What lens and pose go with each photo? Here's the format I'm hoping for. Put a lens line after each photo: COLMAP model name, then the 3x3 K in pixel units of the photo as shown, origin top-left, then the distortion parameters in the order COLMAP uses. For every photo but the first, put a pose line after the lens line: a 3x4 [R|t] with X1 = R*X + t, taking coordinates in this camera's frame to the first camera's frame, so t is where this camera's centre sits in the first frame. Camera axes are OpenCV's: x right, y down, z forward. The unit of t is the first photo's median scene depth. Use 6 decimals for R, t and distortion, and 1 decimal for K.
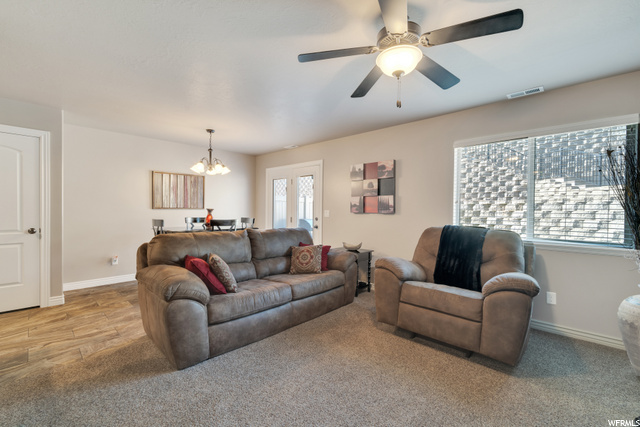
lens RADIAL K [[277.5, 0, 326.4], [0, 277.5, 213.2], [0, 0, 1]] dist [-0.001997, -0.000434]
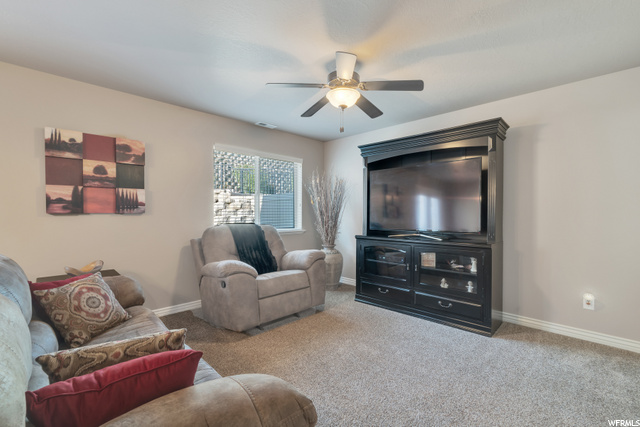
lens RADIAL K [[277.5, 0, 326.4], [0, 277.5, 213.2], [0, 0, 1]] dist [-0.001997, -0.000434]
pose [[0.033125, -0.015279, 0.999334, -0.453597], [0.007662, 0.999858, 0.015033, -0.006438], [-0.999422, 0.007159, 0.033237, 0.439810]]
